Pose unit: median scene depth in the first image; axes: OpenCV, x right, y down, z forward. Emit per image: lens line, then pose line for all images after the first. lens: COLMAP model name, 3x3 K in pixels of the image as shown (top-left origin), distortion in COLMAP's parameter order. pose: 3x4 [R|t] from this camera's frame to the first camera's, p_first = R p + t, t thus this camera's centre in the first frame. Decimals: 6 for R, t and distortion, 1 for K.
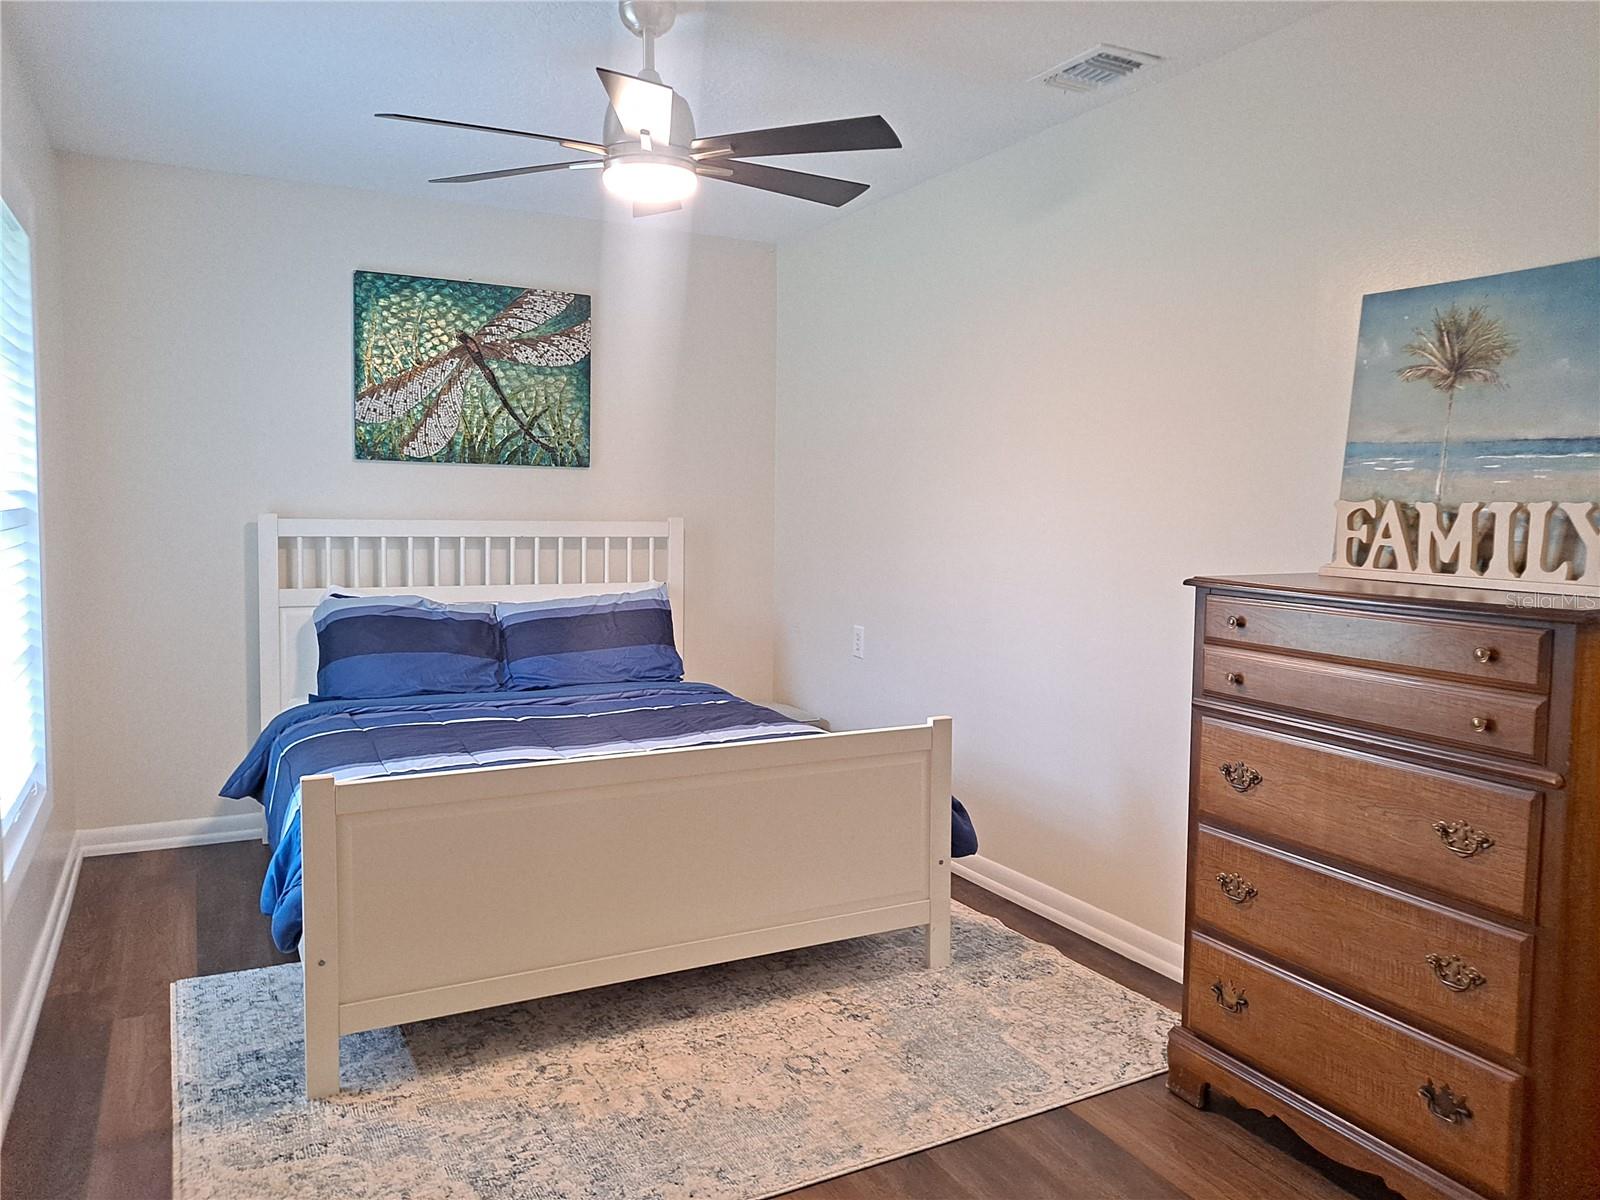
lens RADIAL K [[1182.0, 0, 827.7], [0, 1182.0, 582.3], [0, 0, 1]] dist [0.046455, -0.031486]
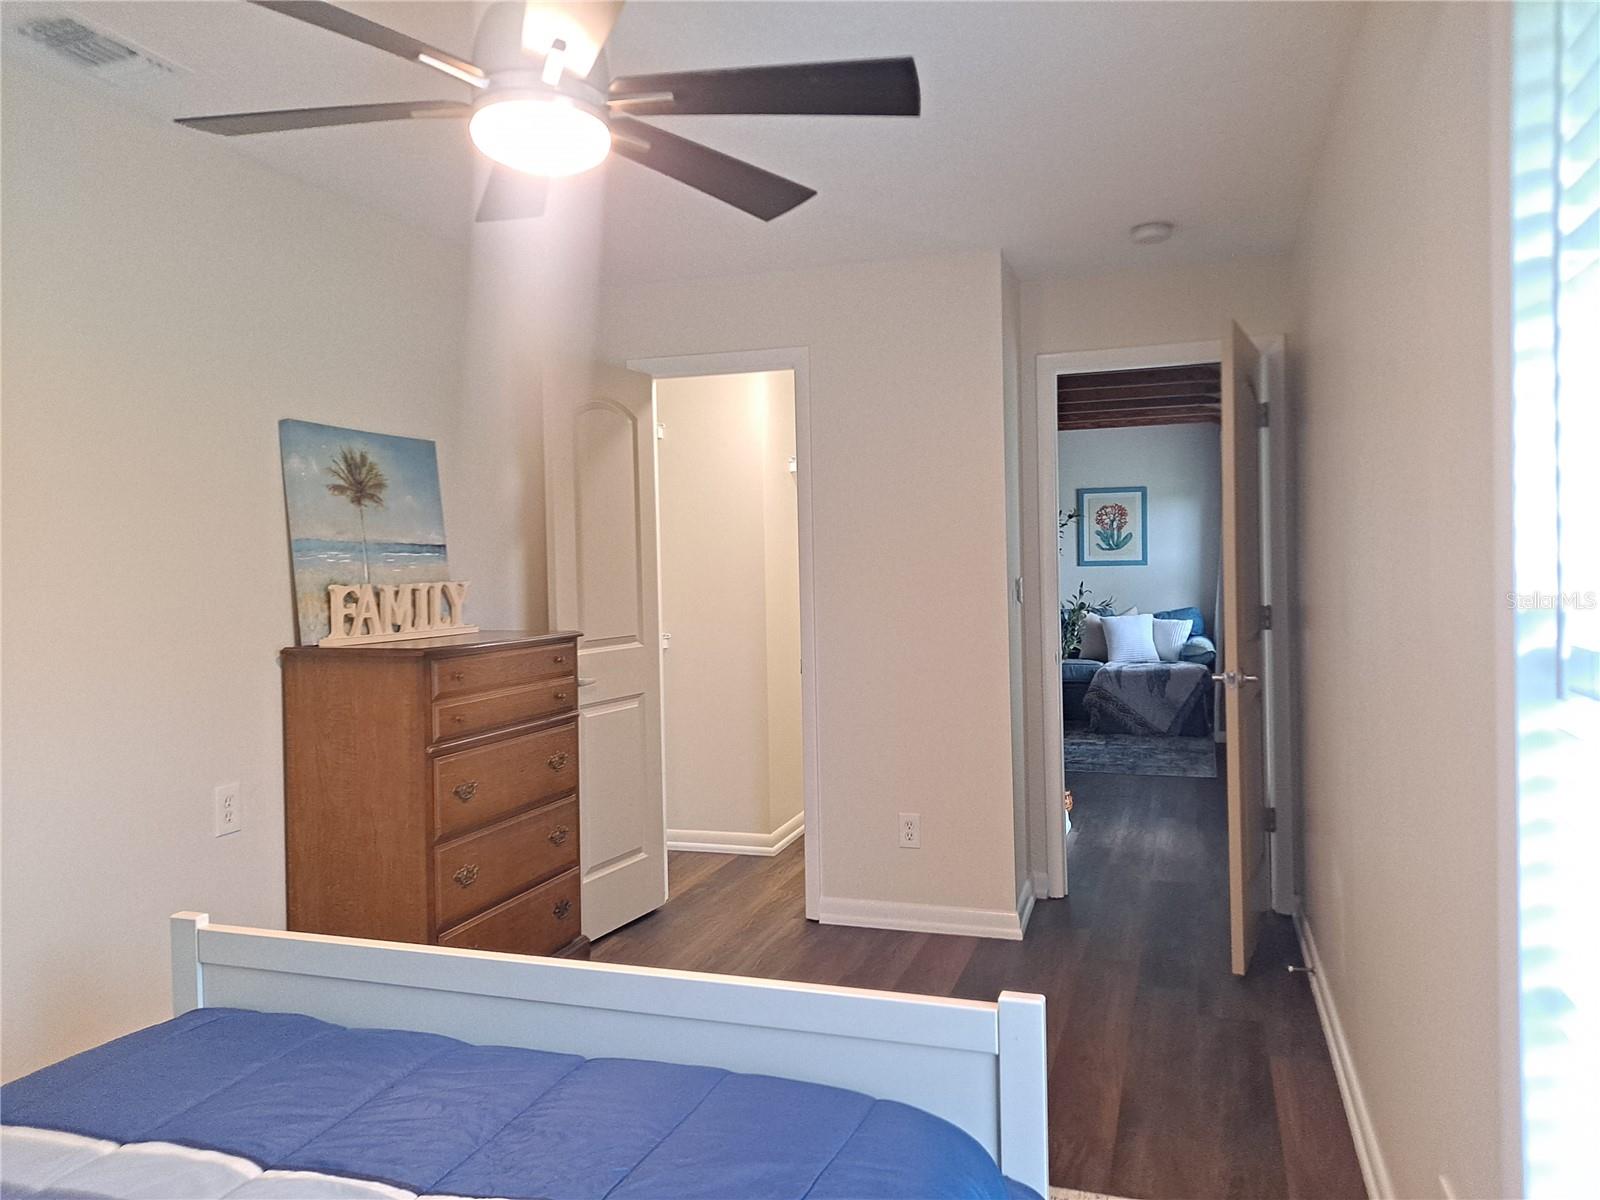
lens RADIAL K [[1182.0, 0, 827.7], [0, 1182.0, 582.3], [0, 0, 1]] dist [0.046455, -0.031486]
pose [[-0.699786, -0.008848, 0.714298, -0.894333], [0.062320, 0.995355, 0.073384, -0.142296], [-0.711629, 0.095868, -0.695984, 1.626758]]
